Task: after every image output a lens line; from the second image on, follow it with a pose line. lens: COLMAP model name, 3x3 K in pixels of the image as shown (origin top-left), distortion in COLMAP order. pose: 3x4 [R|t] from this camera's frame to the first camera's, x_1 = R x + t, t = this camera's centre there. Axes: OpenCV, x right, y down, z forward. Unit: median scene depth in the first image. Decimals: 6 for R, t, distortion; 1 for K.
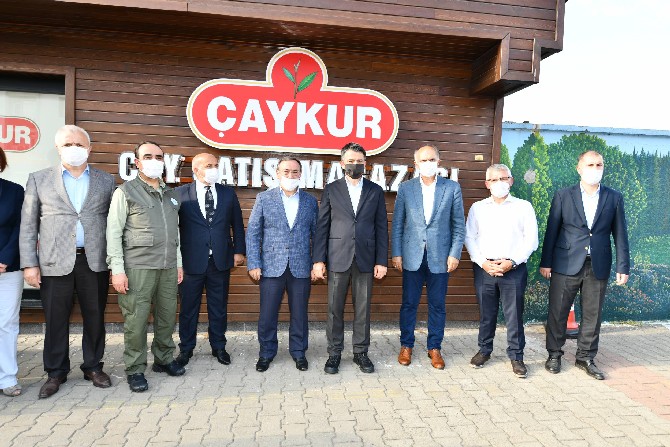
lens RADIAL K [[497.2, 0, 335.0], [0, 497.2, 223.5], [0, 0, 1]] dist [0.026021, 0.001162]
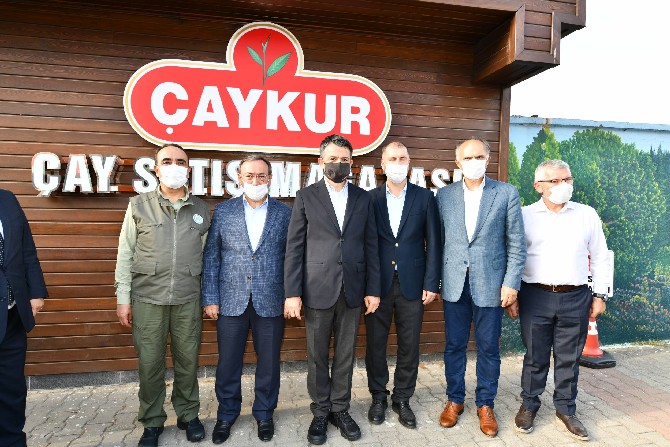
lens RADIAL K [[391.9, 0, 335.0], [0, 391.9, 223.5], [0, 0, 1]] dist [-0.000165, -0.000228]
pose [[0.999624, -0.016176, 0.022161, 0.017347], [0.015939, 0.999815, 0.010801, -0.032133], [-0.022332, -0.010444, 0.999696, 0.359095]]
